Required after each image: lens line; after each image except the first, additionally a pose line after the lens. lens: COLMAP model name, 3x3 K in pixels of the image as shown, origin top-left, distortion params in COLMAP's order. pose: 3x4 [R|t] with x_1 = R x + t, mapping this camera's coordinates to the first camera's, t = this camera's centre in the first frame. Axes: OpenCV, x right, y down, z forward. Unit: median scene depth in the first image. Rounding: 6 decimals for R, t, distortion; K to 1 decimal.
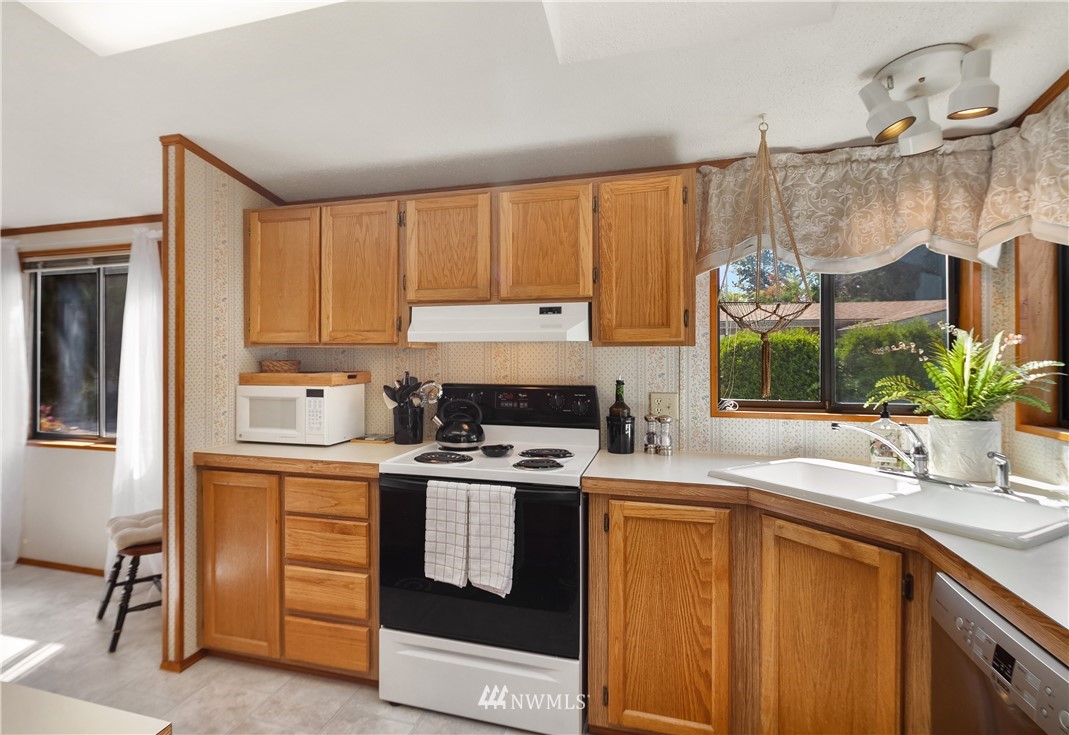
lens RADIAL K [[557.9, 0, 481.5], [0, 557.9, 357.0], [0, 0, 1]] dist [0.001204, 0.000358]
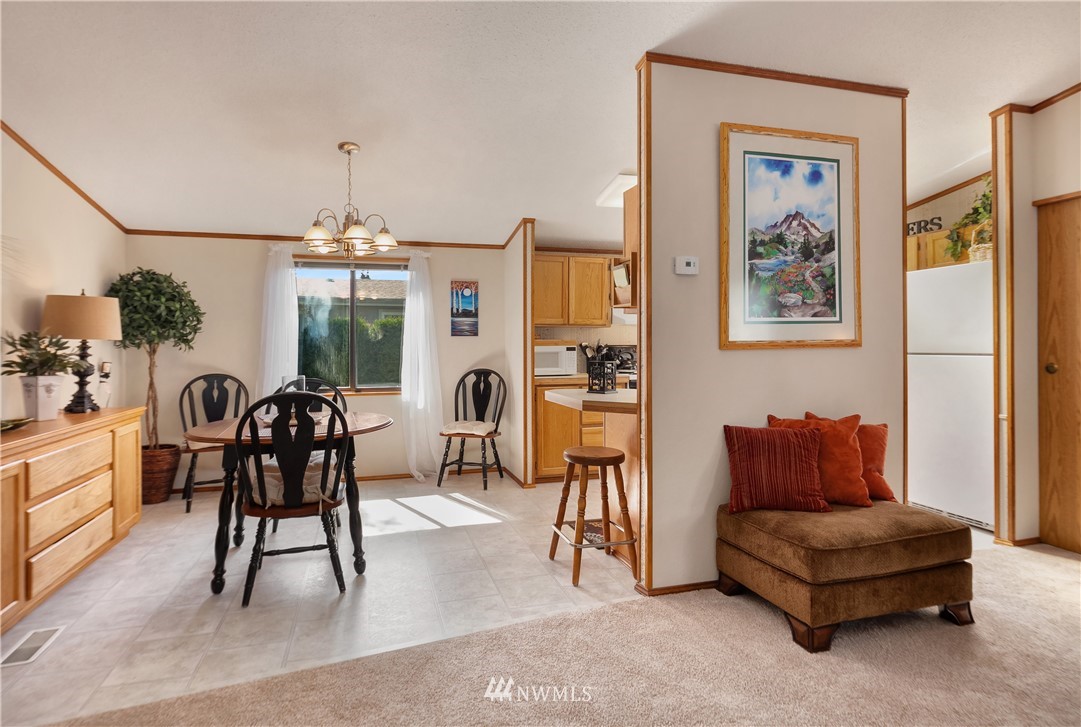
lens RADIAL K [[546.8, 0, 507.7], [0, 546.8, 342.4], [0, 0, 1]] dist [0.001135, -0.000365]
pose [[0.840496, -0.000452, 0.541818, -1.644769], [0.007406, 0.999916, -0.010654, 0.063291], [-0.541768, 0.012968, 0.840428, -0.573195]]
